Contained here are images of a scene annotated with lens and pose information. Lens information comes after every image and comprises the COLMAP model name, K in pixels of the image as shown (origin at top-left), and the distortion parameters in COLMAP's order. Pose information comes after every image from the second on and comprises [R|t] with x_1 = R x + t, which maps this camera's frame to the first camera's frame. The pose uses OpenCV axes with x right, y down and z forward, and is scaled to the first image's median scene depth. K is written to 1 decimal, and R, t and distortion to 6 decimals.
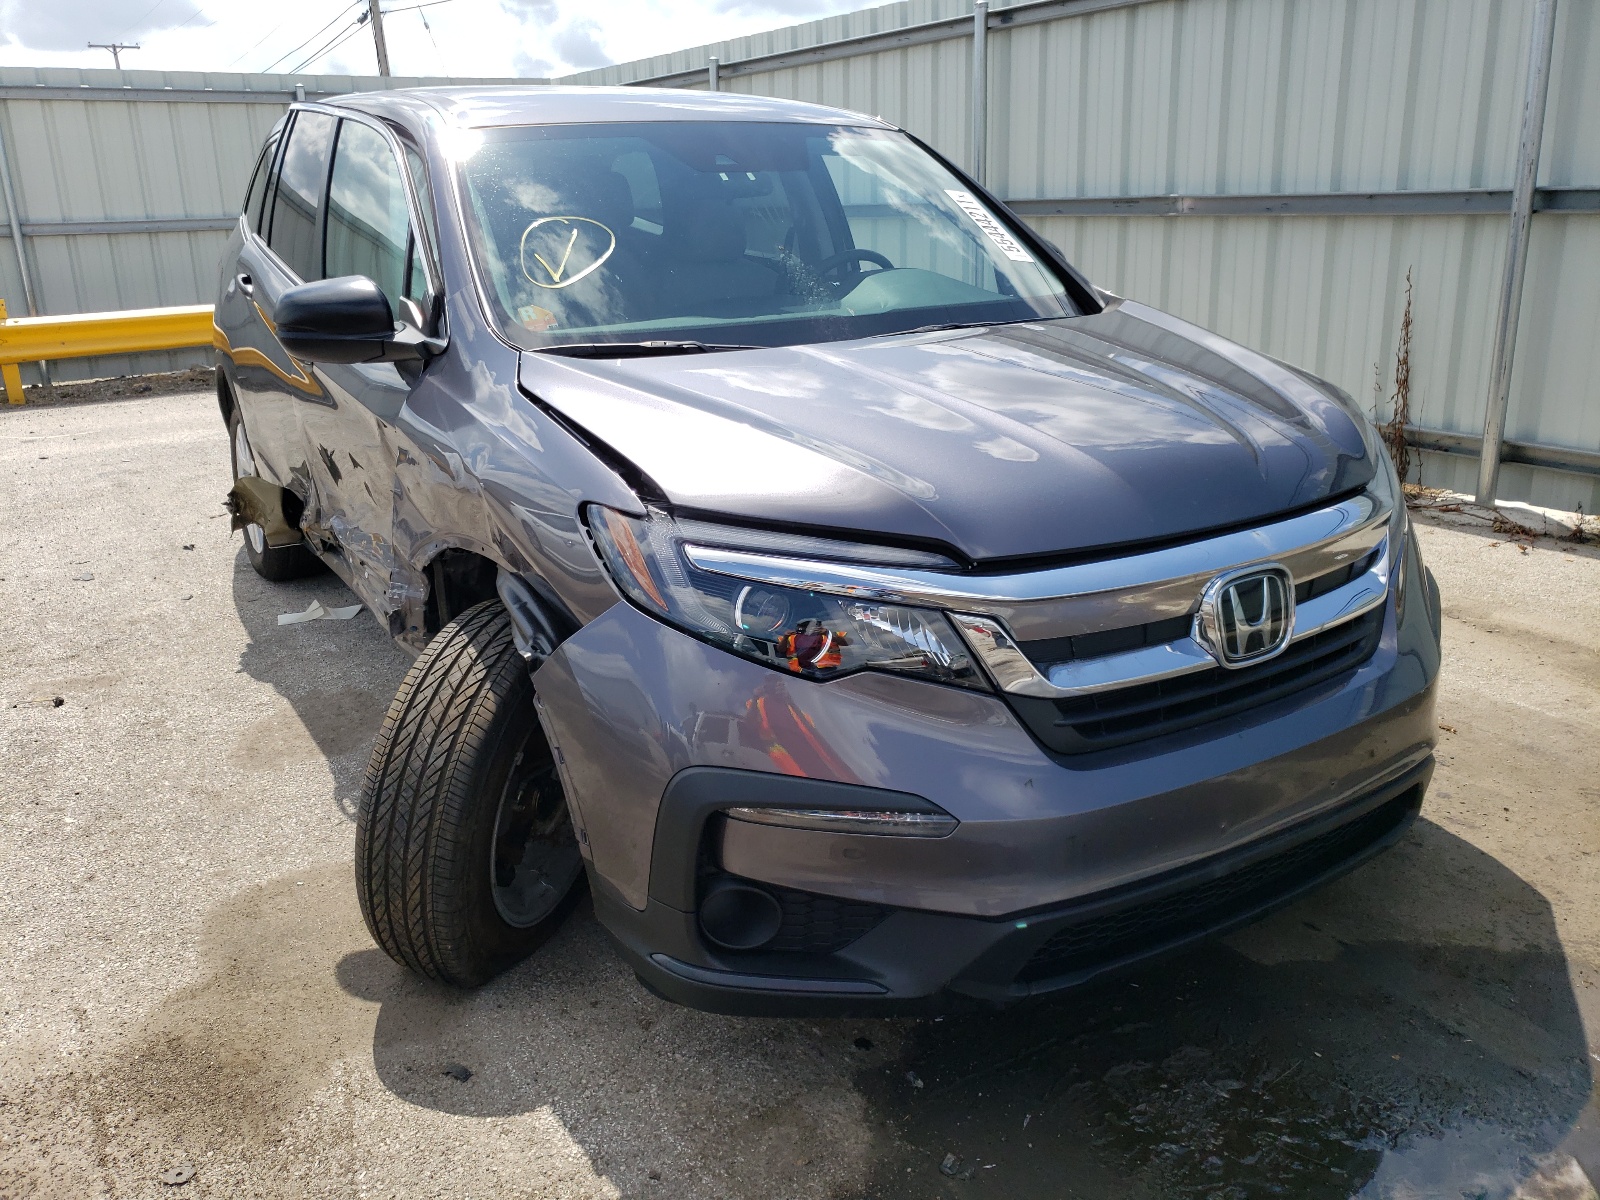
lens RADIAL K [[1349.7, 0, 796.8], [0, 1349.7, 599.1], [0, 0, 1]] dist [-0.008193, 0.003901]
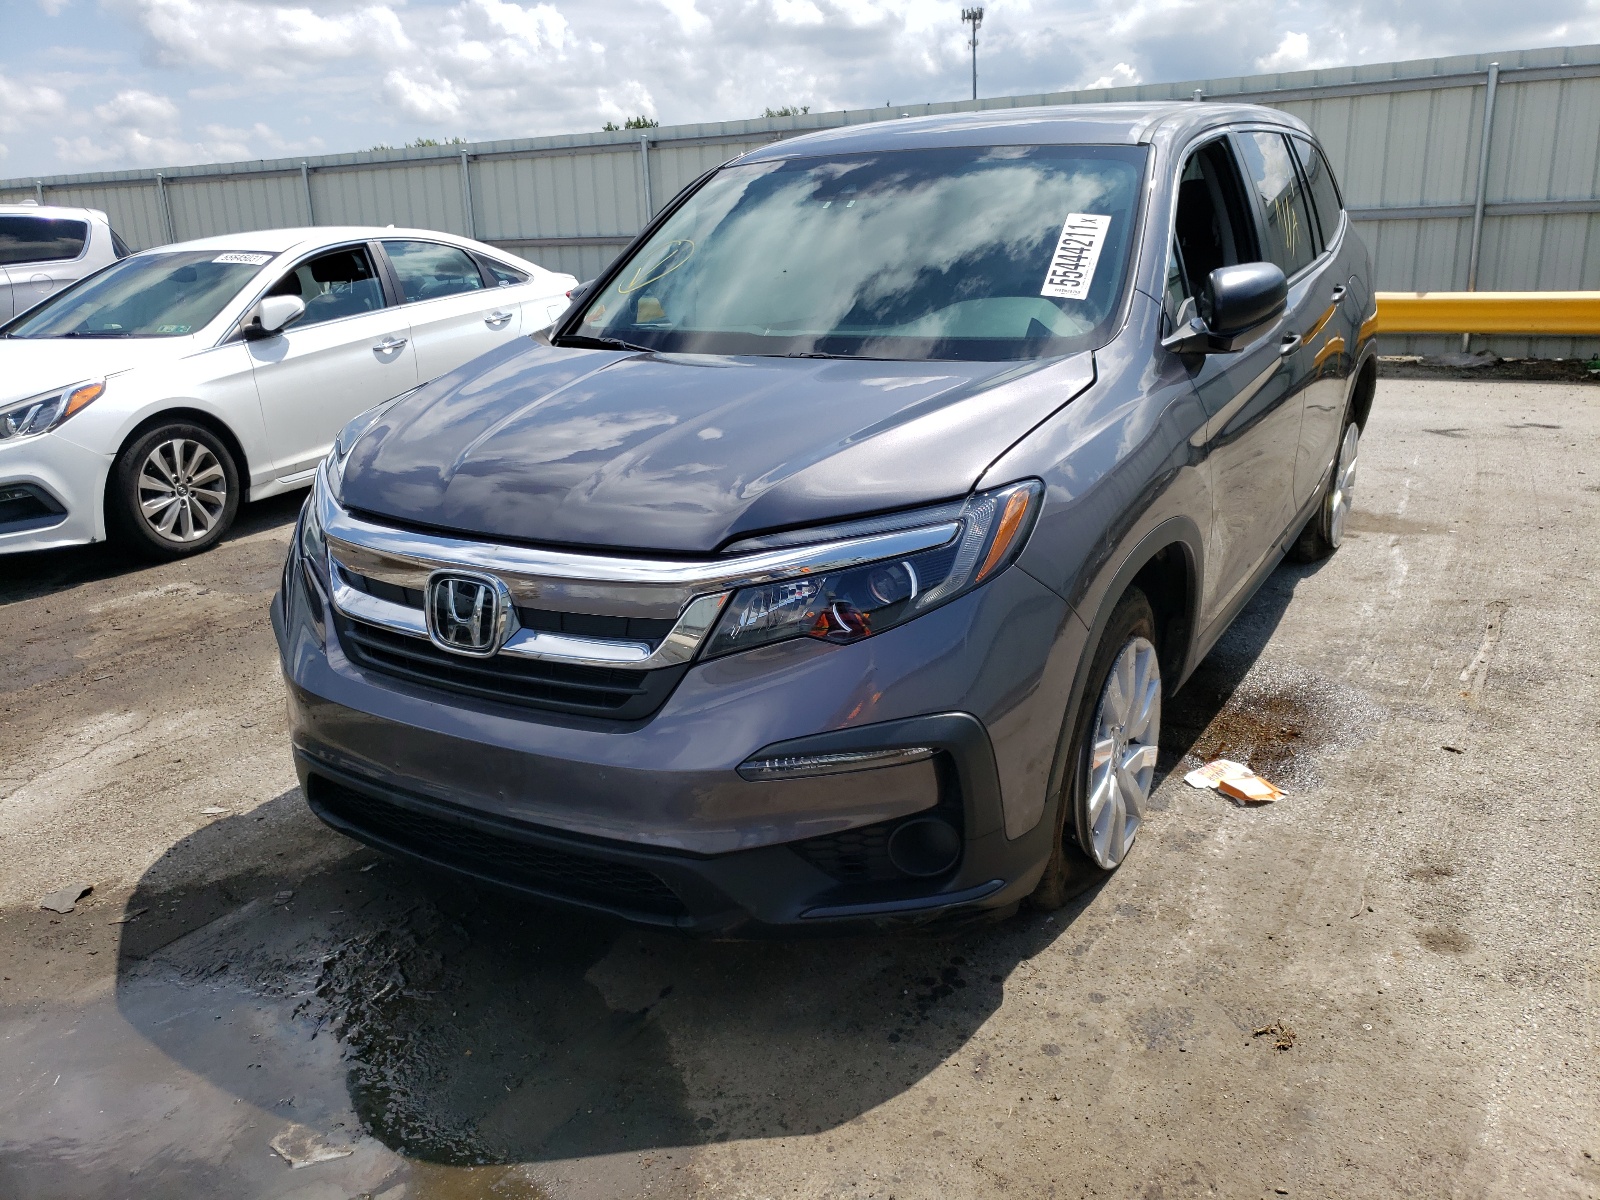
lens RADIAL K [[1349.7, 0, 794.1], [0, 1349.7, 603.2], [0, 0, 1]] dist [-0.008193, 0.003901]
pose [[0.392911, 0.269748, -0.879123, 0.277290], [-0.245995, 0.951999, 0.182165, -0.052581], [0.886063, 0.144686, 0.440407, 0.136359]]
